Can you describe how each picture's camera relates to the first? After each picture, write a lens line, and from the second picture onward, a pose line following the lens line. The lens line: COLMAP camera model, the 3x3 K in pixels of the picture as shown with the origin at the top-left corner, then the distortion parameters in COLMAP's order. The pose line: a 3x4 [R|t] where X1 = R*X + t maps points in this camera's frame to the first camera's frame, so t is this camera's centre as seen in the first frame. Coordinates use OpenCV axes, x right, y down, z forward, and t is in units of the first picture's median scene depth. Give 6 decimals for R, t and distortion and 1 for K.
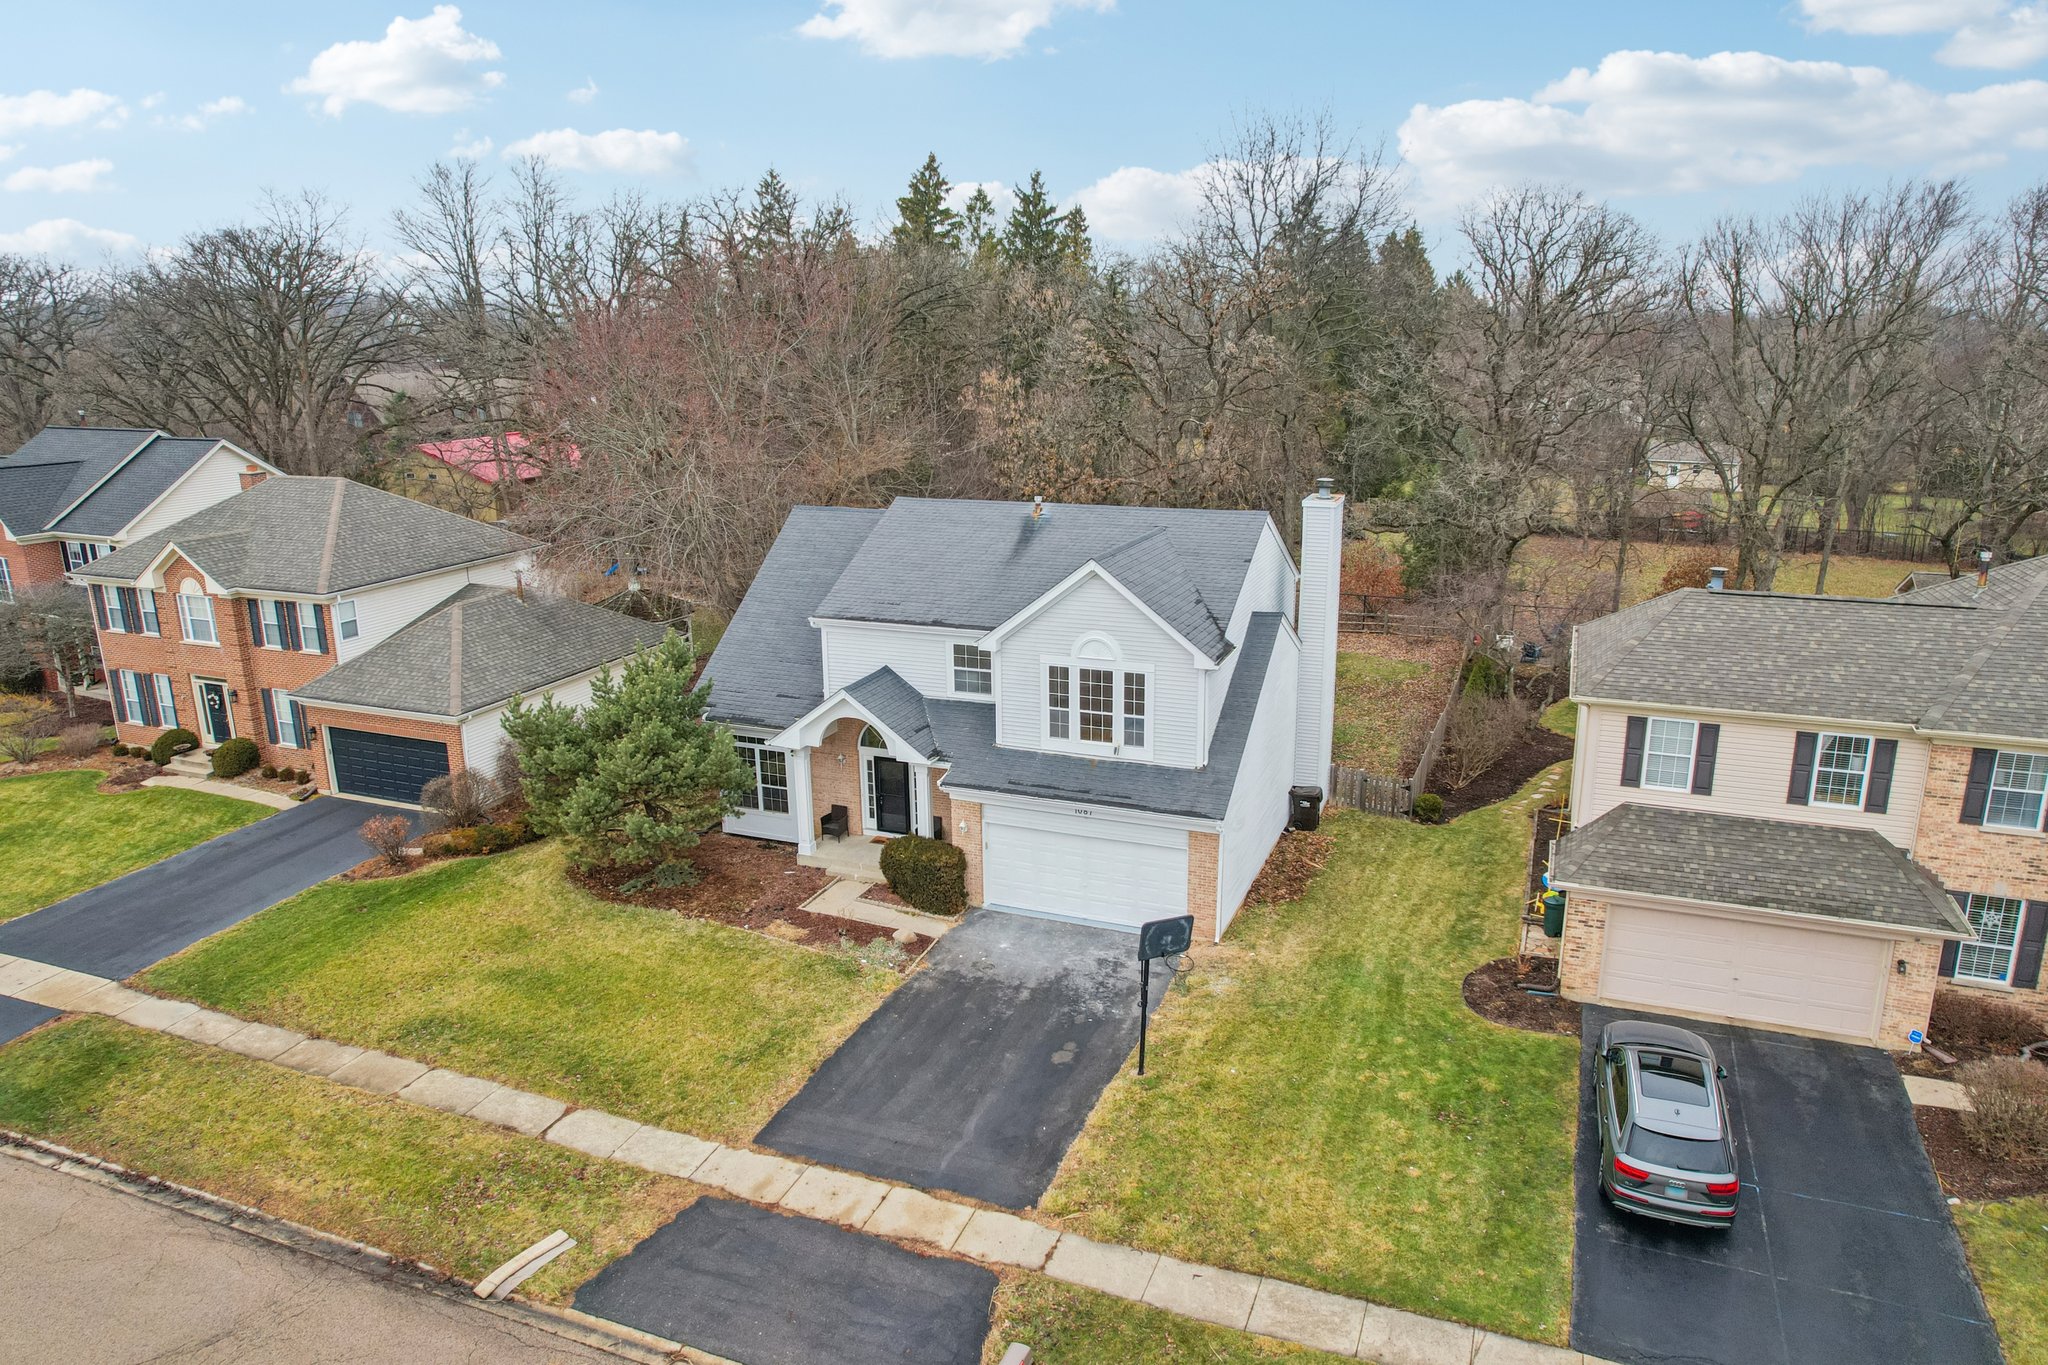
lens RADIAL K [[1345.5, 0, 1011.5], [0, 1345.5, 647.5], [0, 0, 1]] dist [-0.029510, 0.013927]
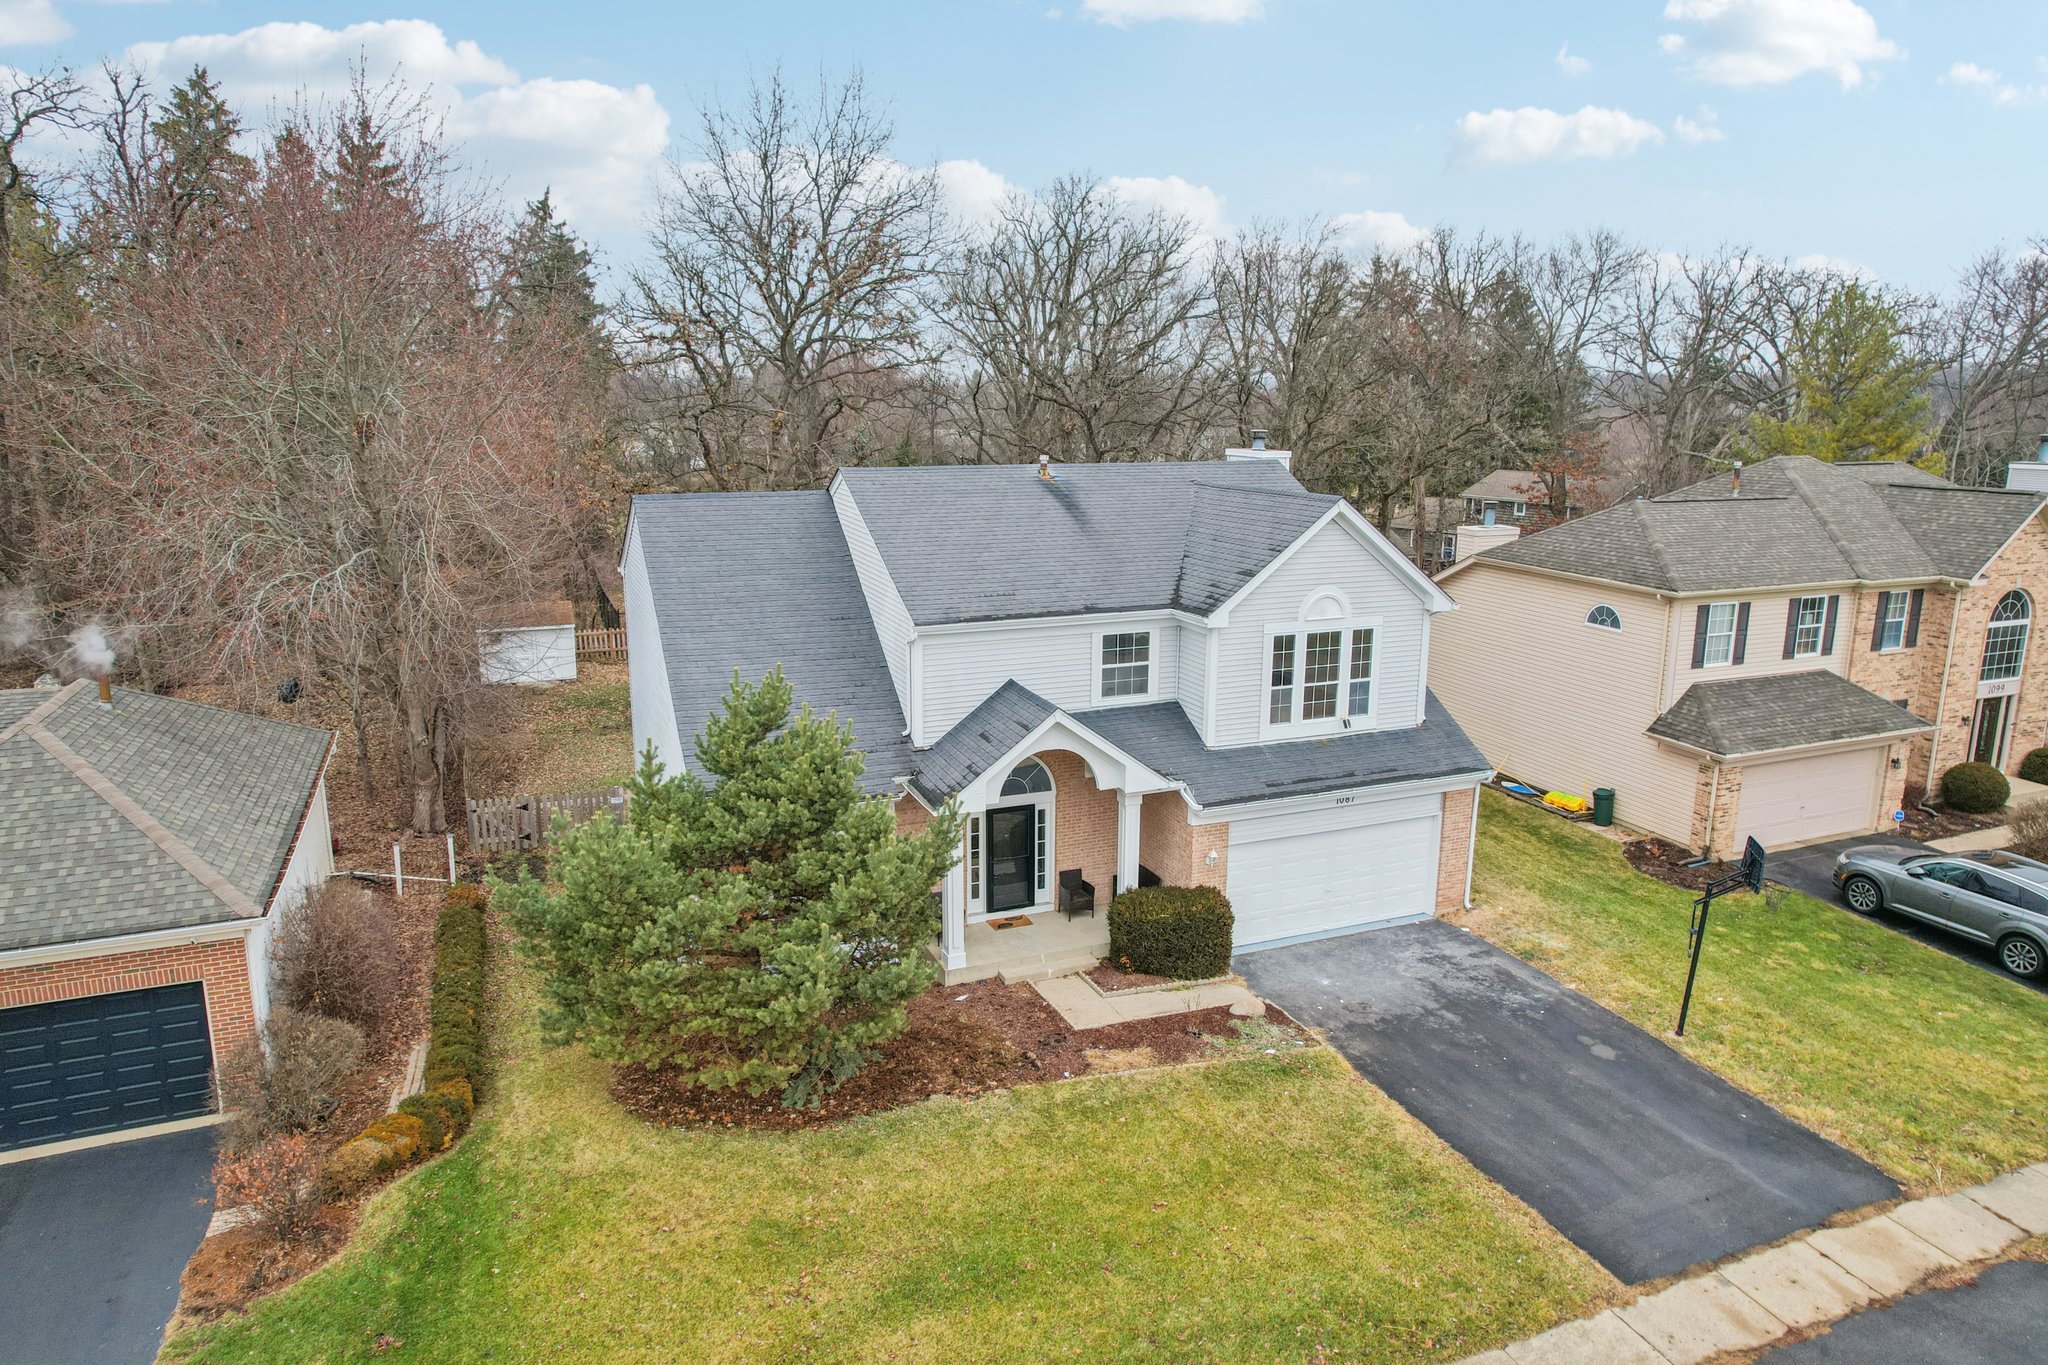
lens RADIAL K [[1345.5, 0, 1028.5], [0, 1345.5, 637.6], [0, 0, 1]] dist [-0.029510, 0.013927]
pose [[0.708660, -0.115418, 0.696046, -0.658341], [0.150667, 0.988529, 0.010520, -0.017202], [-0.689275, 0.097415, 0.717920, 0.519614]]
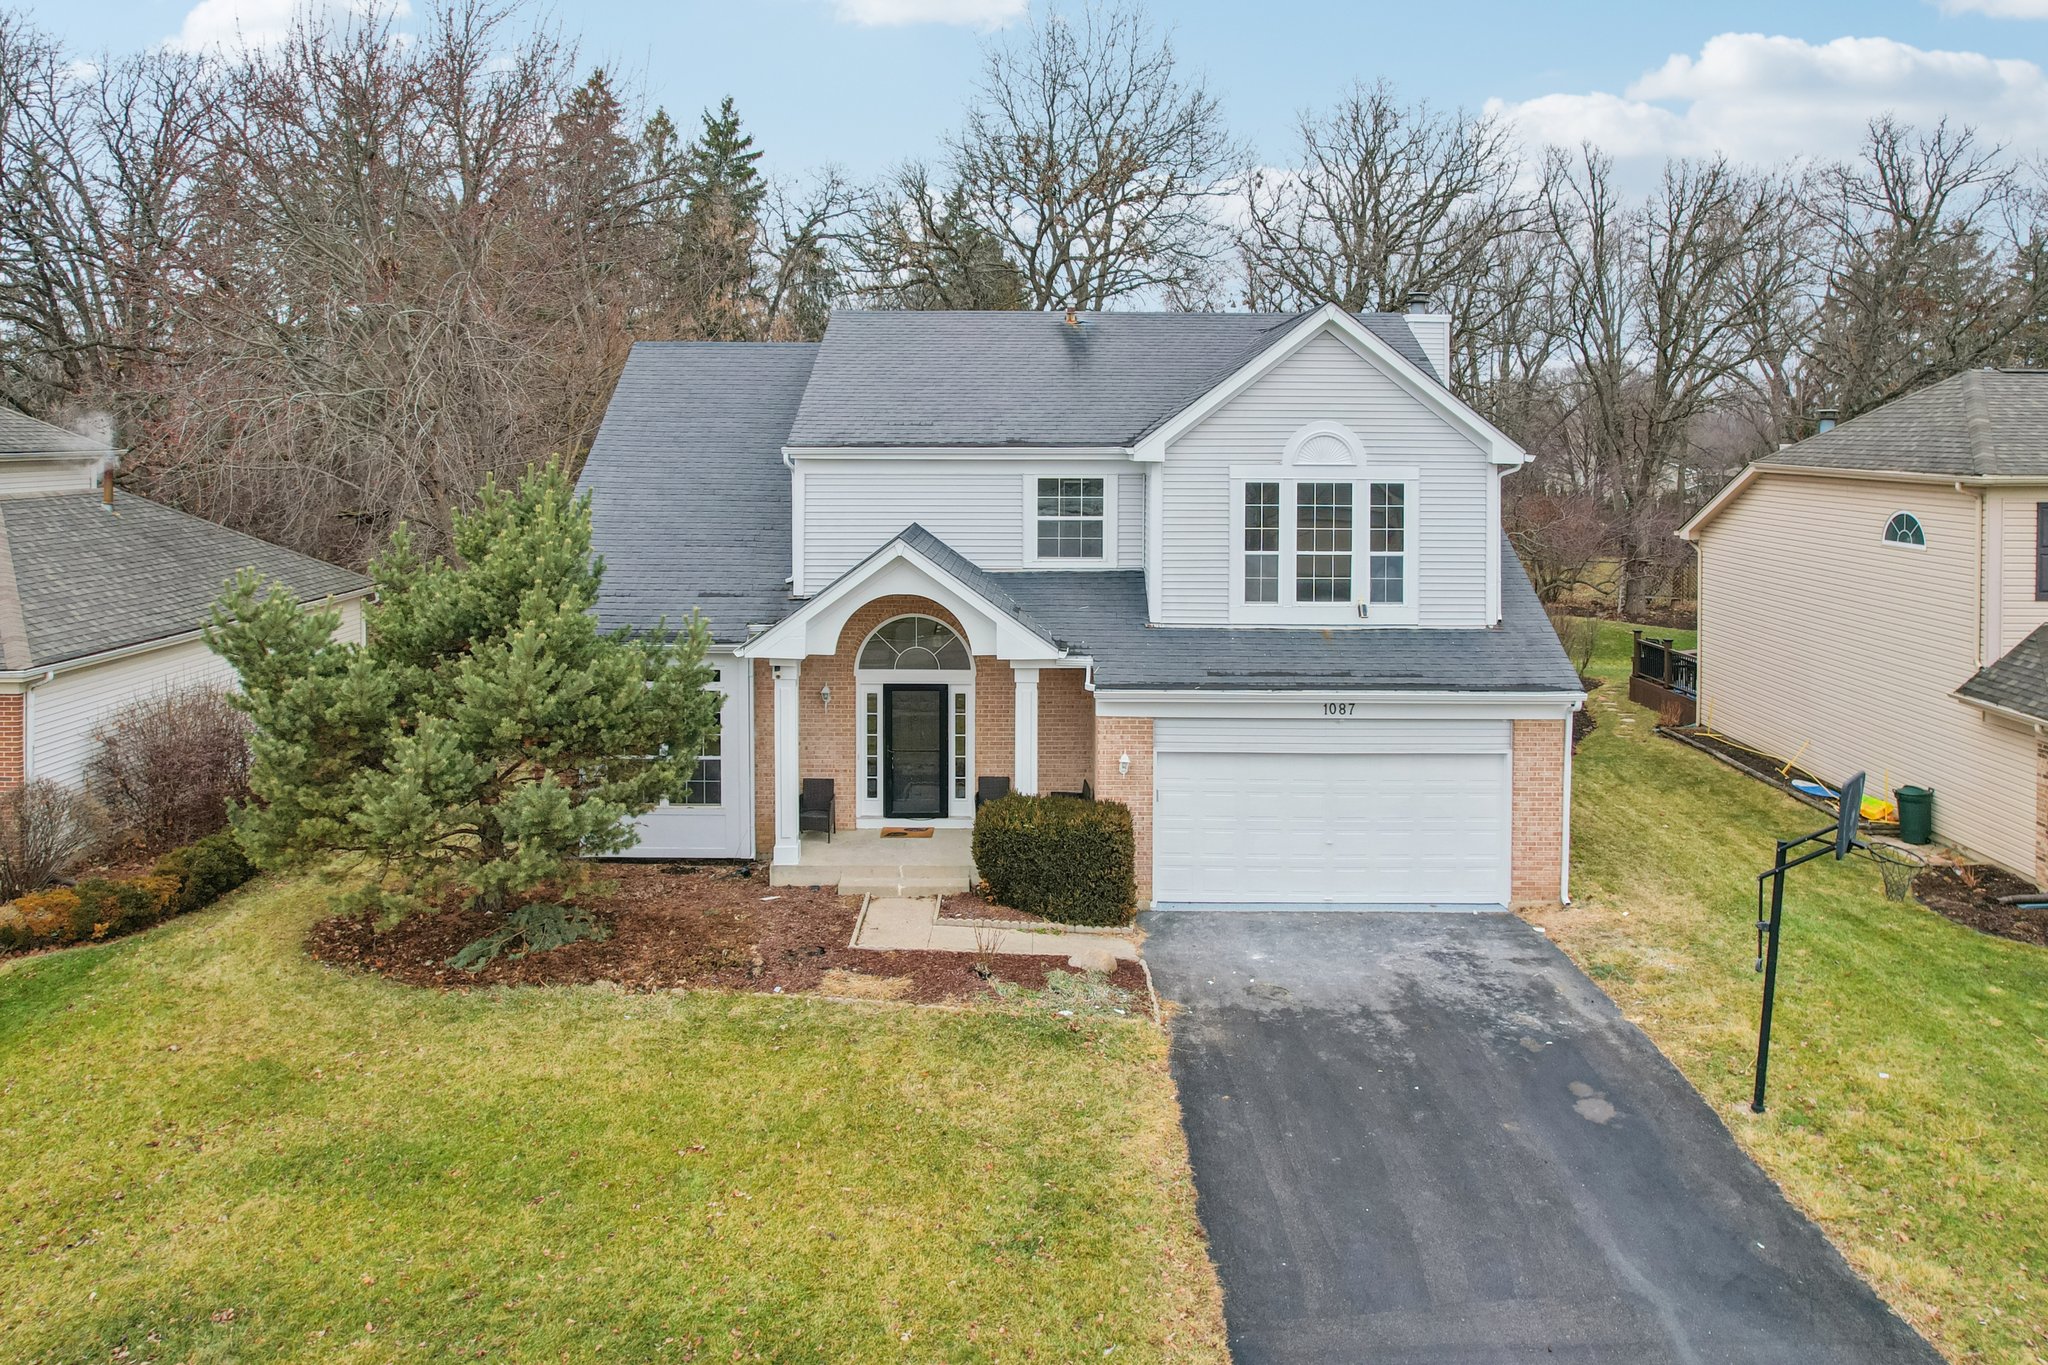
lens RADIAL K [[1399.4, 0, 1025.3], [0, 1399.4, 417.0], [0, 0, 1]] dist [-0.022059, 0.005571]
pose [[0.927984, 0.018201, 0.372175, -0.313996], [0.071729, 0.971400, -0.226356, 0.125272], [-0.365651, 0.236751, 0.900138, 0.449130]]
